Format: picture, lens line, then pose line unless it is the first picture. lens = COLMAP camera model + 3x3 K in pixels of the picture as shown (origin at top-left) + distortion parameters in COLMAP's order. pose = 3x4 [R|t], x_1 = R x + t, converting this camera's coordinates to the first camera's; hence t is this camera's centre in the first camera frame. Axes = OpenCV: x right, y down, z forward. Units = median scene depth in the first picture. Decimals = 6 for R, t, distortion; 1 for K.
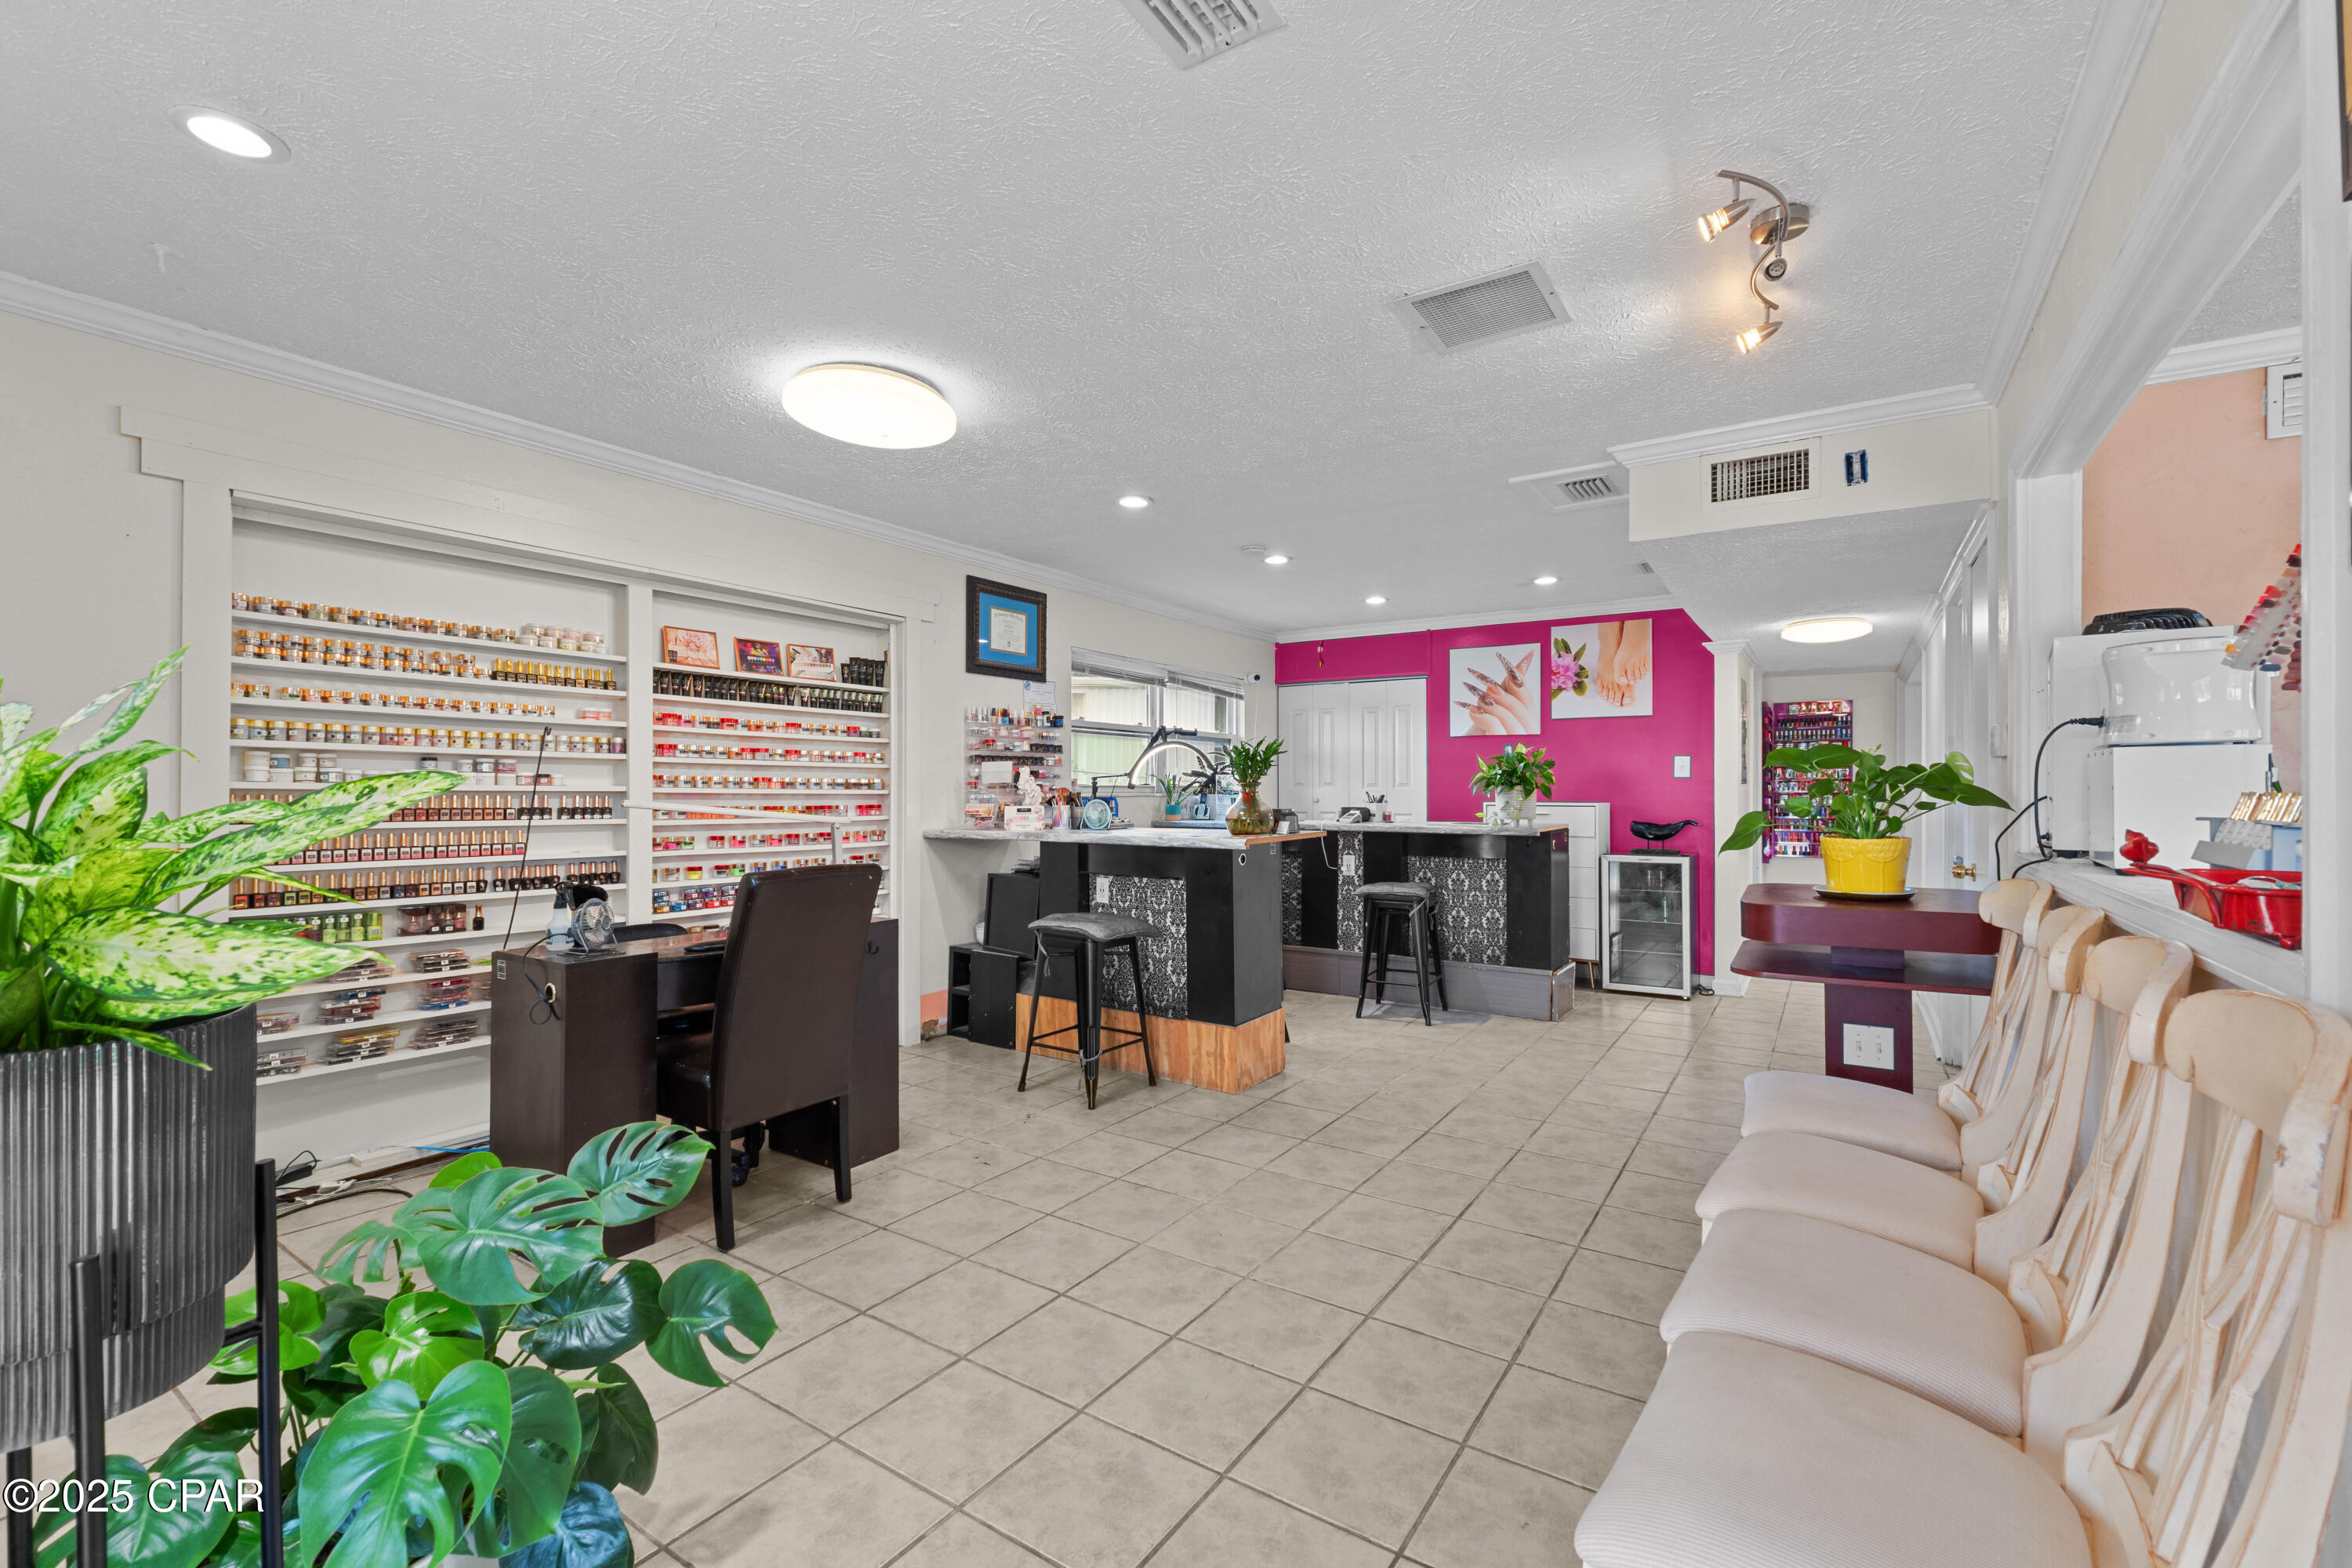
lens RADIAL K [[993.3, 0, 1181.1], [0, 993.3, 790.2], [0, 0, 1]] dist [0.000348, 0.000057]
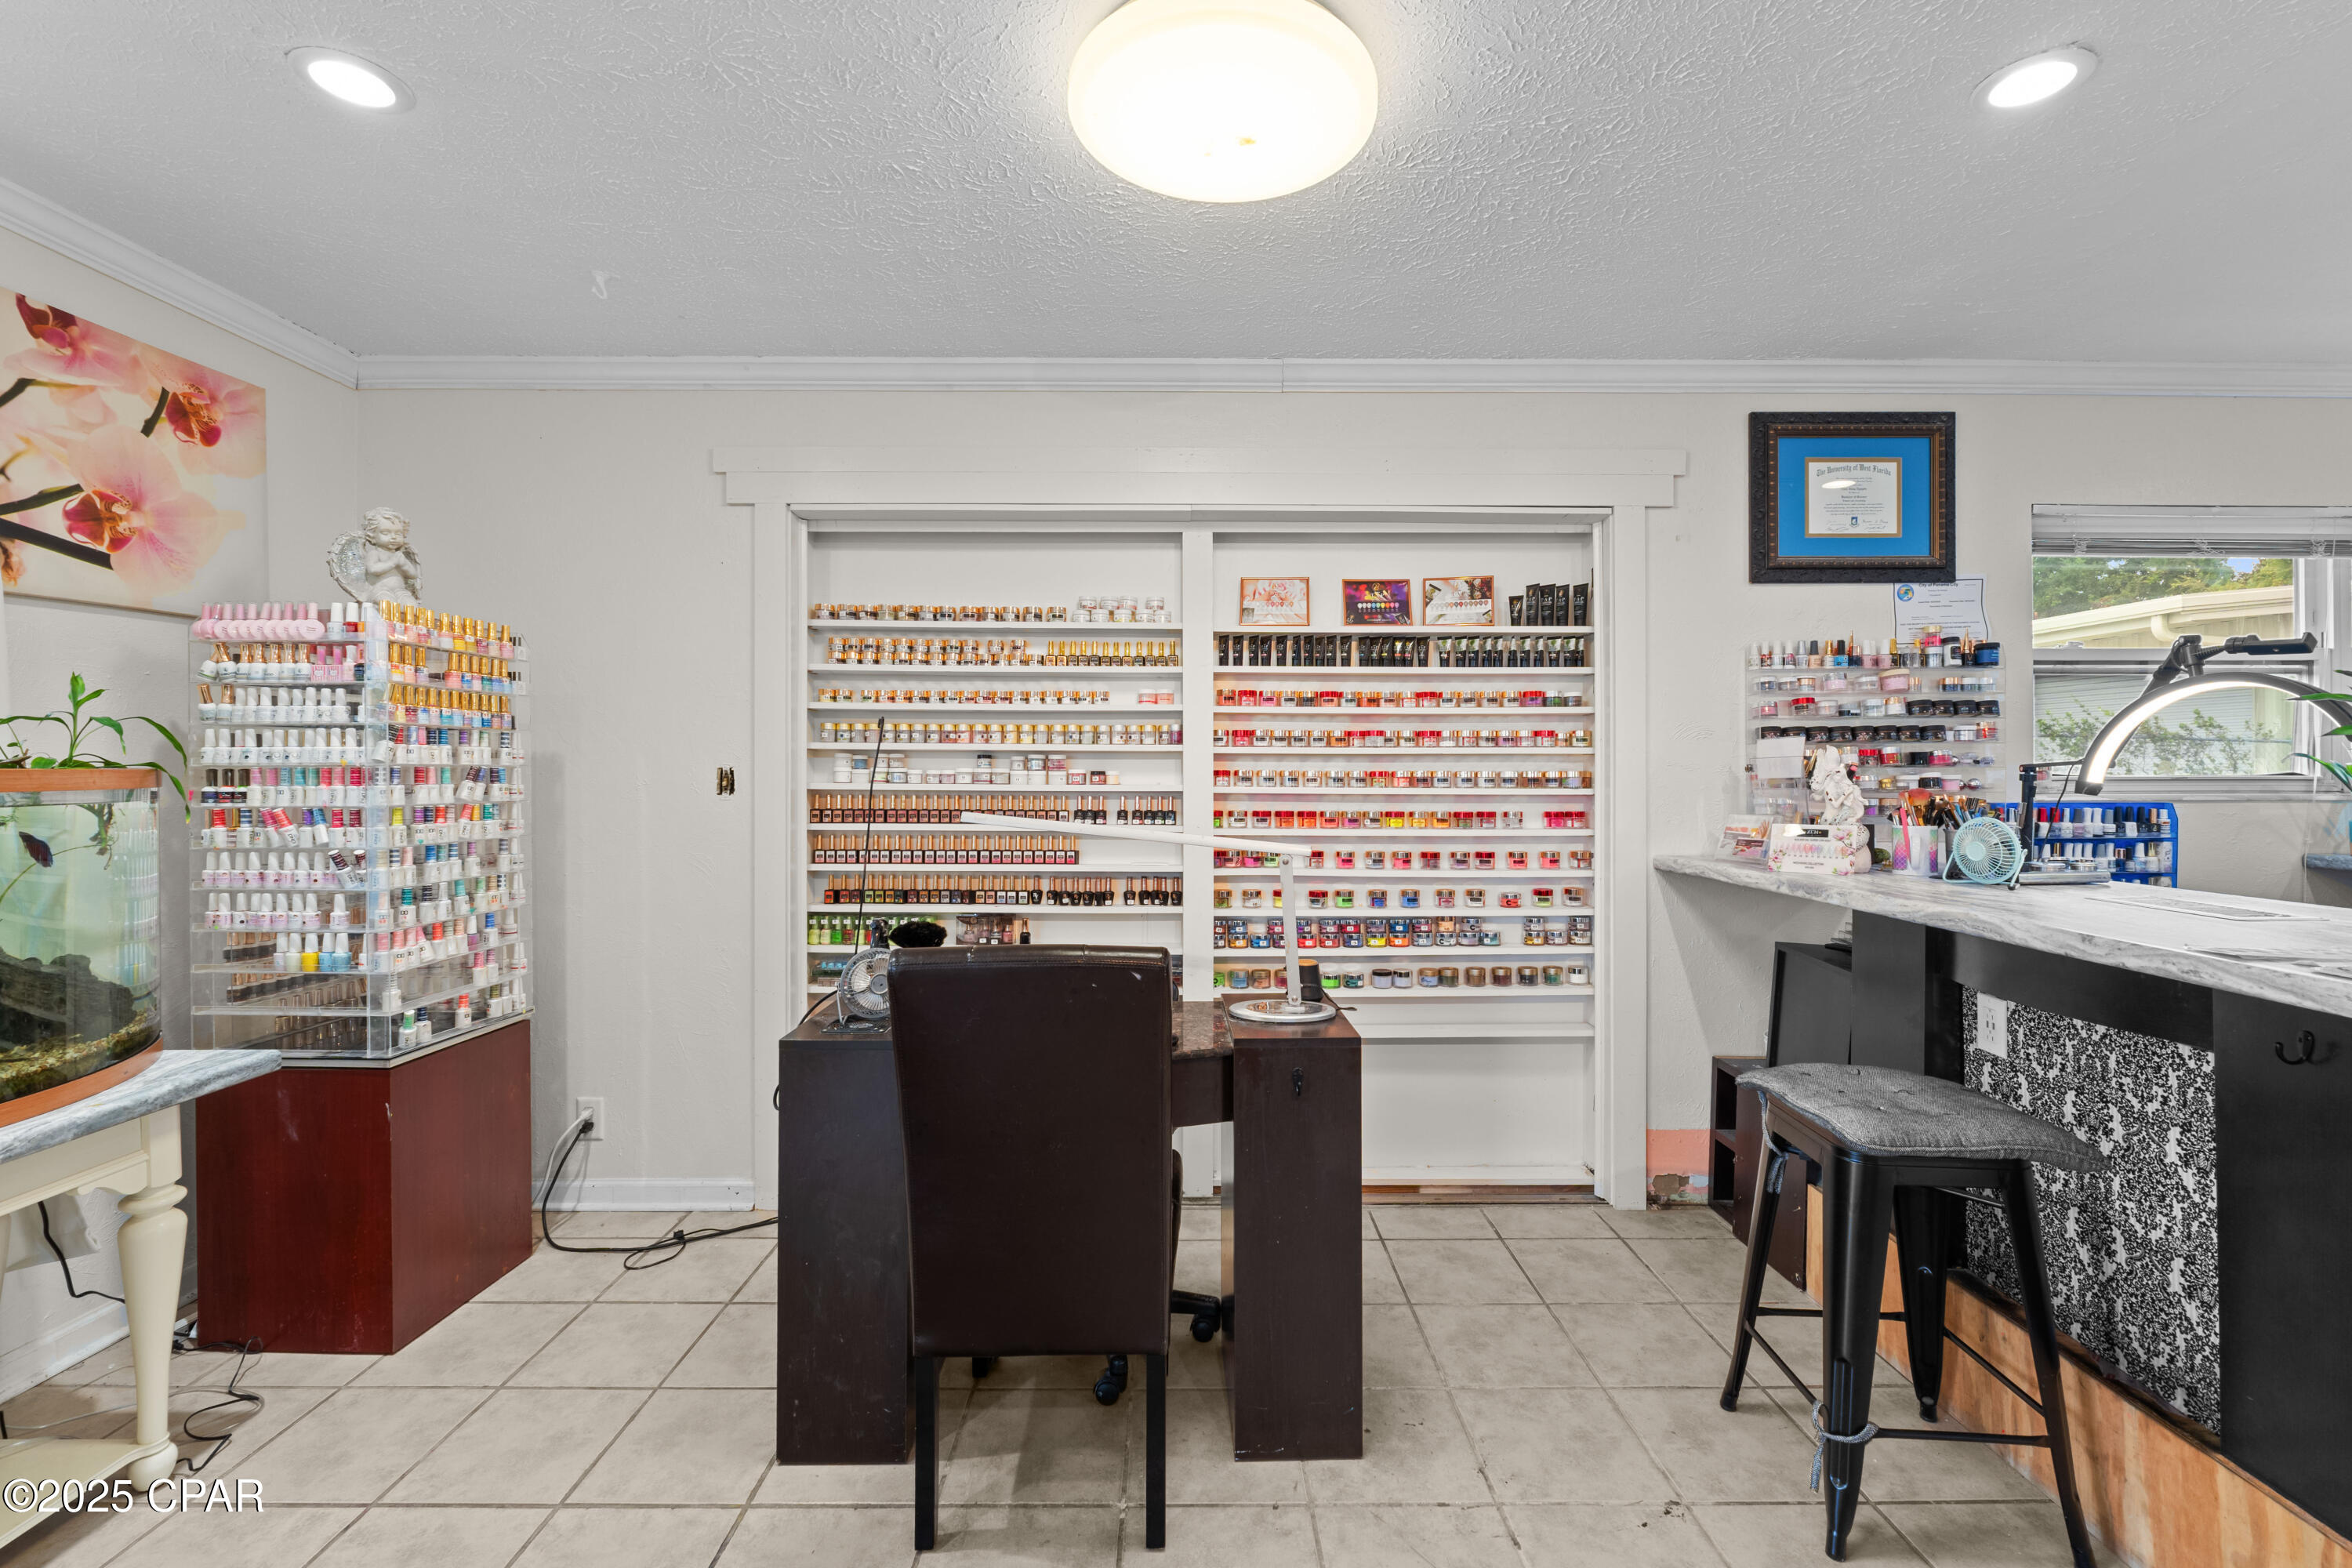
lens RADIAL K [[993.1, 0, 1178.0], [0, 993.1, 769.5], [0, 0, 1]] dist [-0.005071, 0.000000]
pose [[0.556380, -0.002828, -0.830923, 0.089217], [0.002609, 0.999995, -0.001657, -0.013284], [0.830924, -0.001246, 0.556385, 0.486378]]
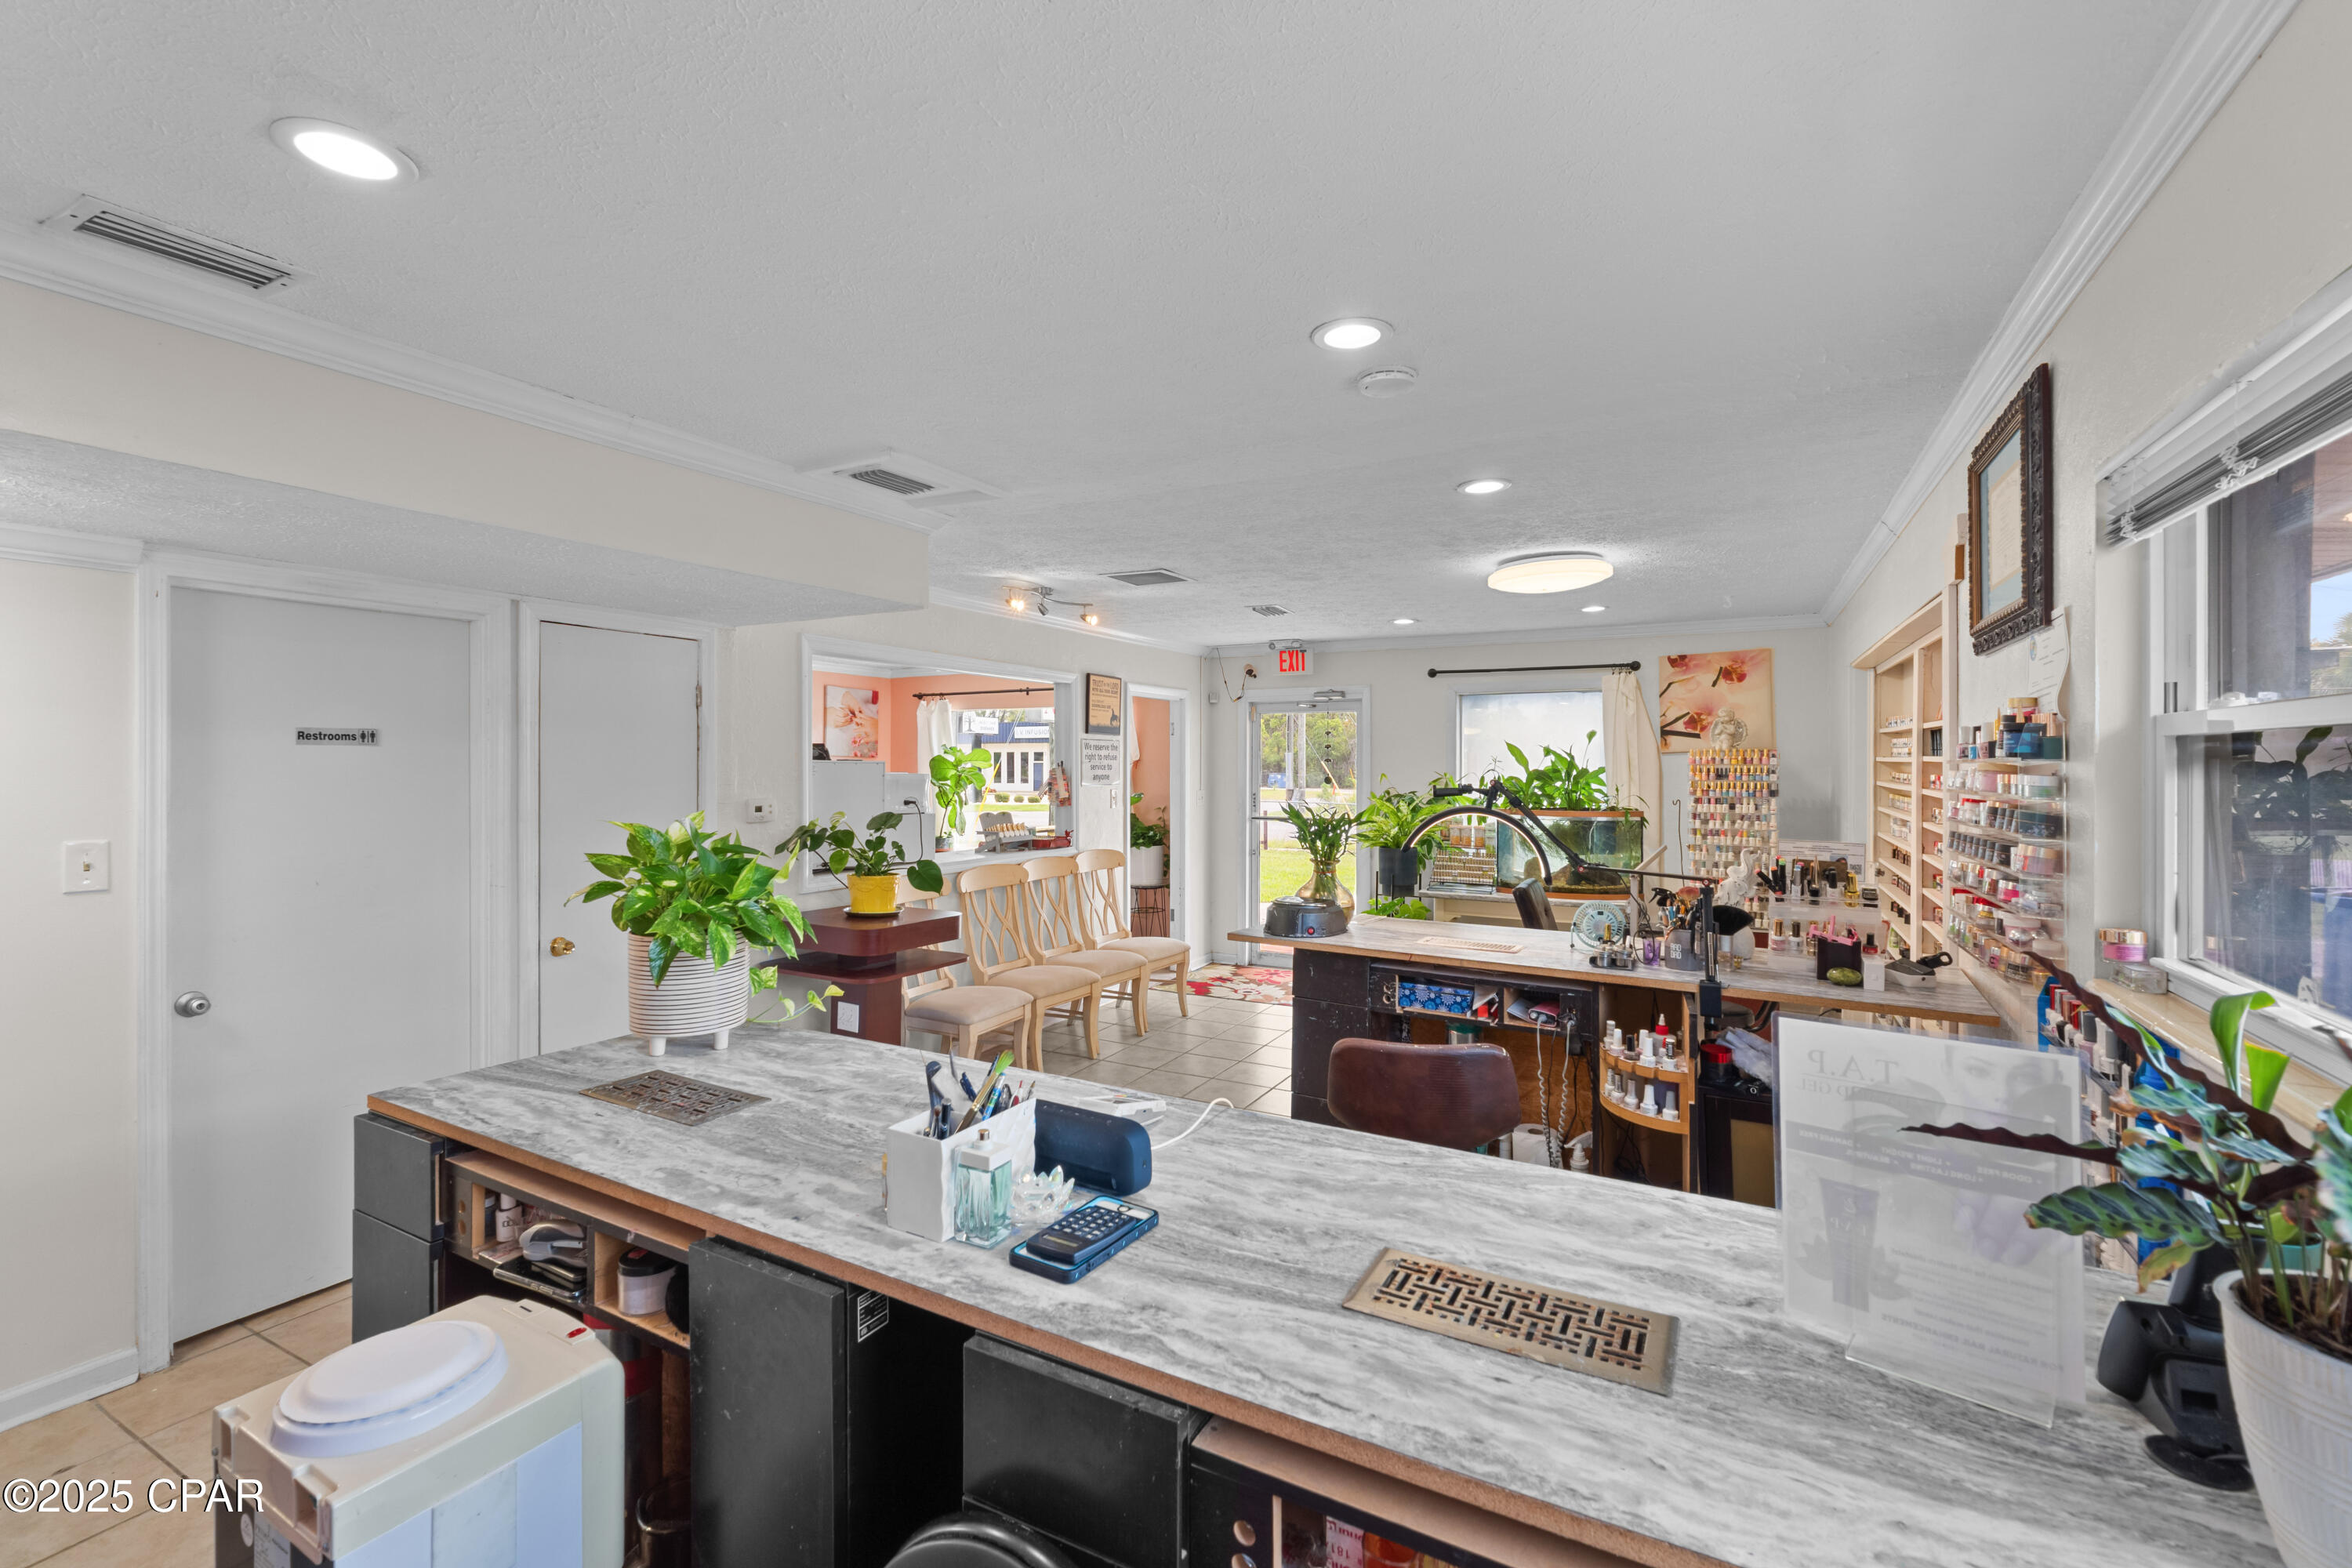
lens RADIAL K [[993.1, 0, 1178.0], [0, 993.1, 769.5], [0, 0, 1]] dist [-0.005071, 0.000000]
pose [[-0.996049, -0.002422, -0.088771, 0.245843], [-0.002619, 0.999994, 0.002100, -0.075833], [0.088765, 0.002325, -0.996050, 1.692039]]
